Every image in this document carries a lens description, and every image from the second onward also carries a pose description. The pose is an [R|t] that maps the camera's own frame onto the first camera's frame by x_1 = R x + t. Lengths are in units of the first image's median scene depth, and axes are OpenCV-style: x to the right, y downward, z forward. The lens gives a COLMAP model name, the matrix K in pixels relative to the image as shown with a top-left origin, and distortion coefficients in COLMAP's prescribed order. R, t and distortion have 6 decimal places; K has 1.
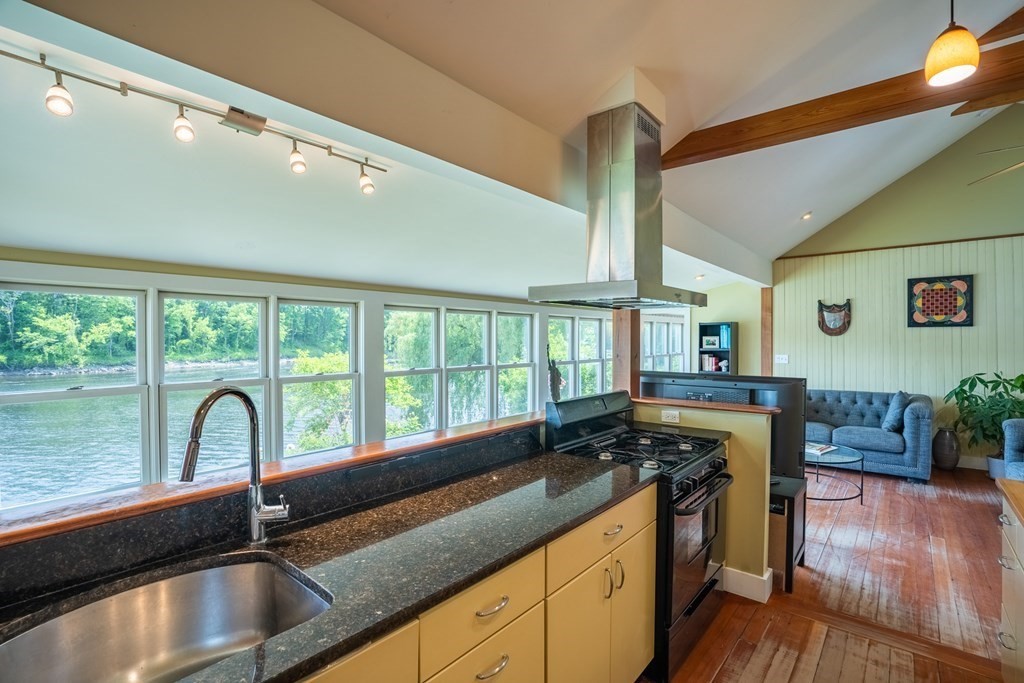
lens RADIAL K [[468.7, 0, 528.9], [0, 468.7, 343.1], [0, 0, 1]] dist [-0.032369, 0.012289]
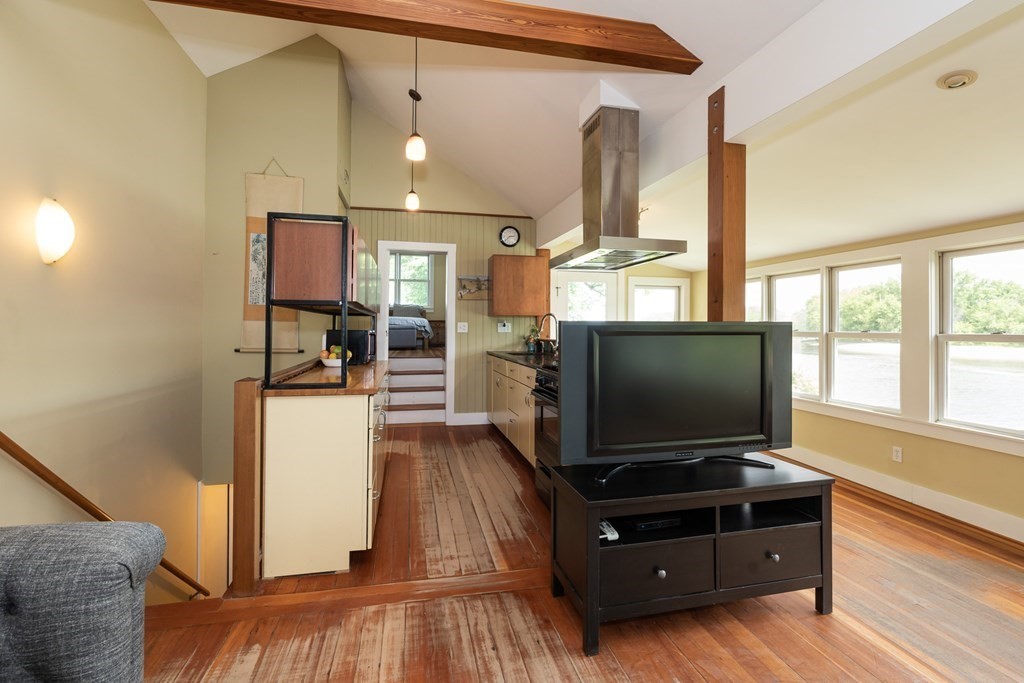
lens RADIAL K [[468.7, 0, 513.2], [0, 468.7, 325.2], [0, 0, 1]] dist [-0.032369, 0.012289]
pose [[-0.618039, -0.006291, -0.786122, 0.612535], [-0.012334, 0.999922, 0.001695, 0.041605], [0.786051, 0.010744, -0.618069, 0.710756]]
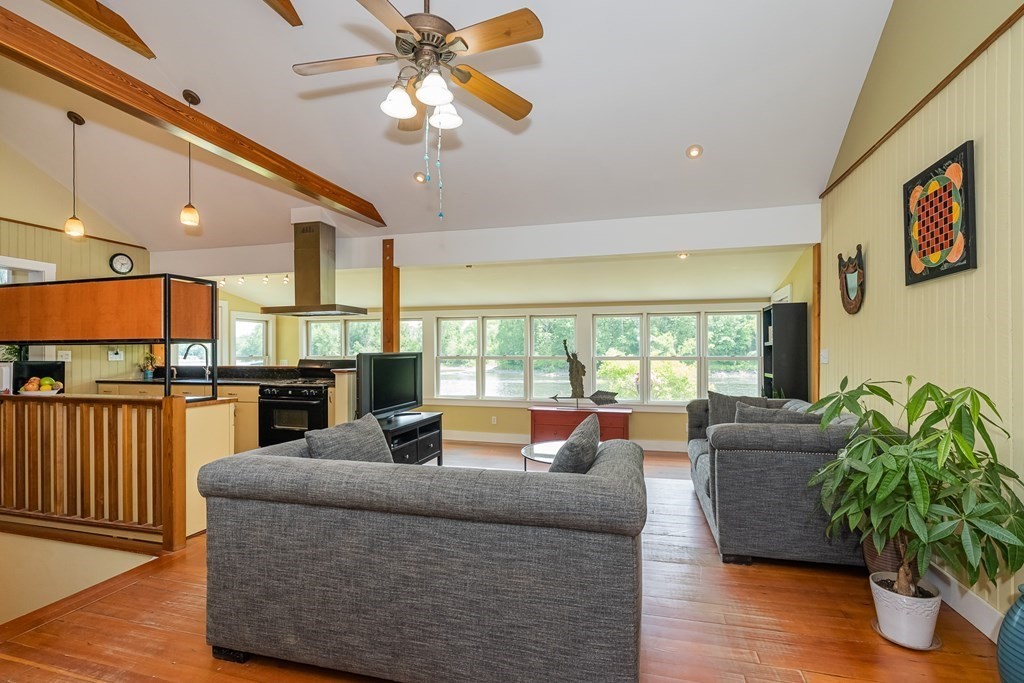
lens RADIAL K [[468.7, 0, 527.8], [0, 468.7, 352.8], [0, 0, 1]] dist [-0.032369, 0.012289]
pose [[0.422345, 0.001731, -0.906434, 1.093998], [-0.005969, 0.999982, -0.000872, 0.038181], [0.906416, 0.005779, 0.422348, 0.444836]]
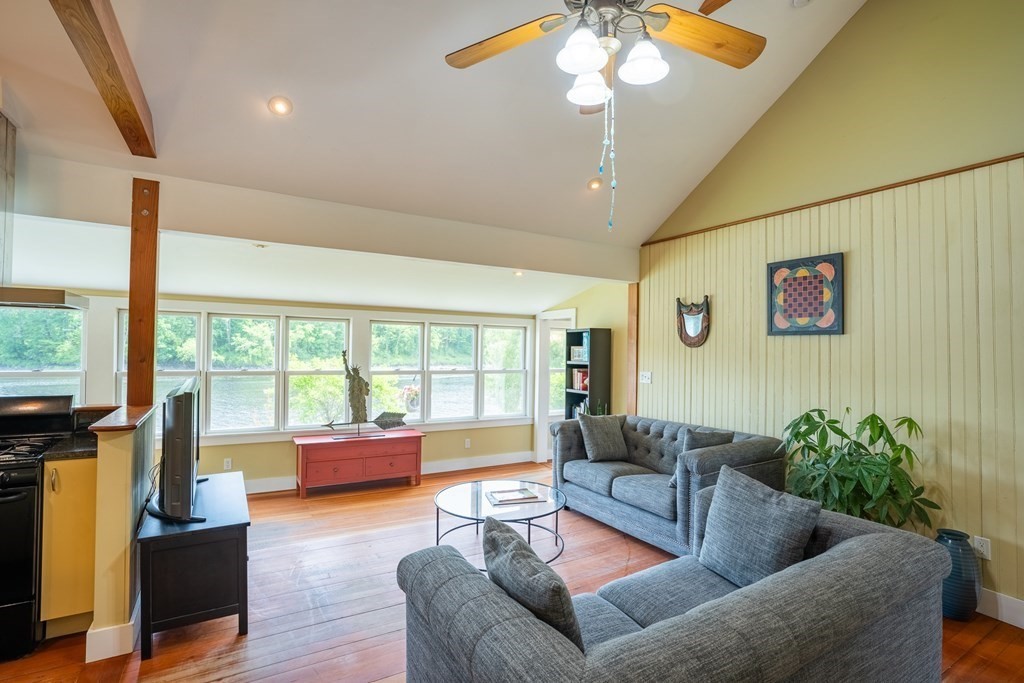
lens RADIAL K [[500.3, 0, 522.2], [0, 500.3, 336.8], [0, 0, 1]] dist [-0.005685, 0.001150]
pose [[0.934905, 0.009336, -0.354776, 0.749630], [-0.021757, 0.999281, -0.031039, -0.002968], [0.354231, 0.036737, 0.934436, 0.201827]]
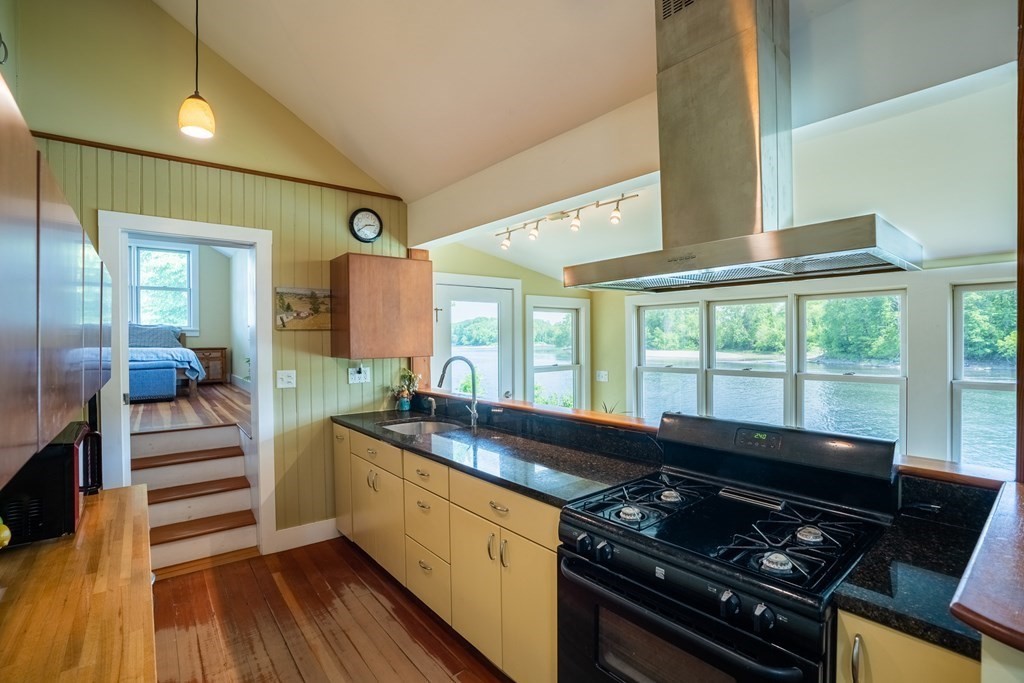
lens RADIAL K [[468.7, 0, 508.8], [0, 468.7, 349.7], [0, 0, 1]] dist [-0.032369, 0.012289]
pose [[-0.209445, 0.026515, -0.977461, 0.386099], [-0.003101, 0.999609, 0.027780, -0.002726], [0.977815, 0.008850, -0.209281, 0.385360]]
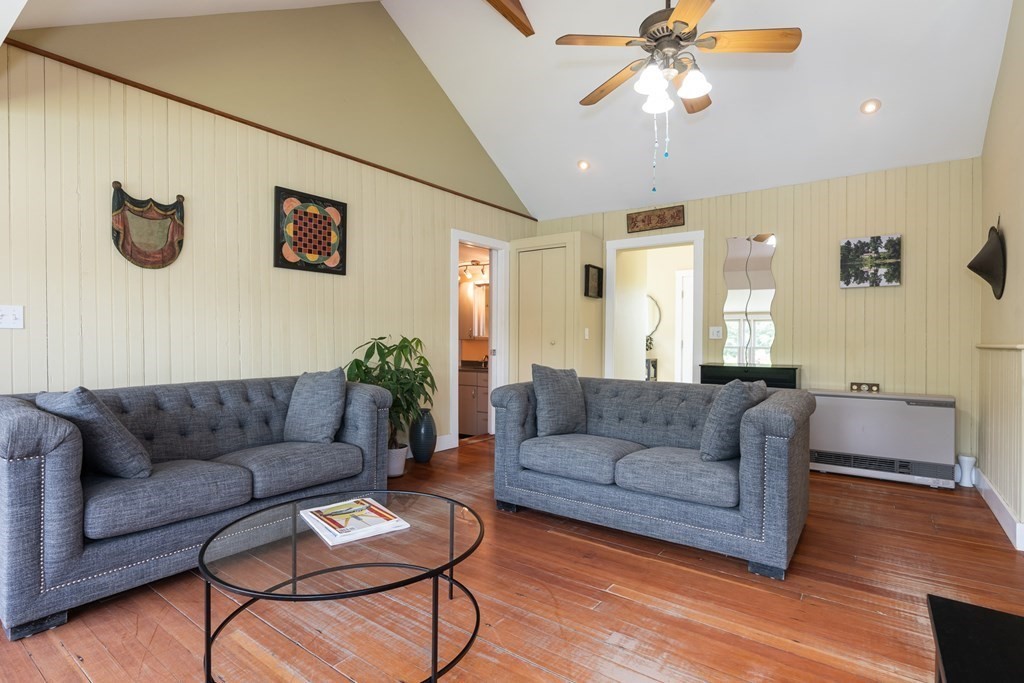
lens RADIAL K [[500.3, 0, 520.4], [0, 500.3, 344.1], [0, 0, 1]] dist [-0.005685, 0.001150]
pose [[-0.058599, -0.006376, 0.998261, 0.153375], [0.003062, 0.999974, 0.006567, 0.063314], [-0.998277, 0.003442, -0.058578, 0.722910]]
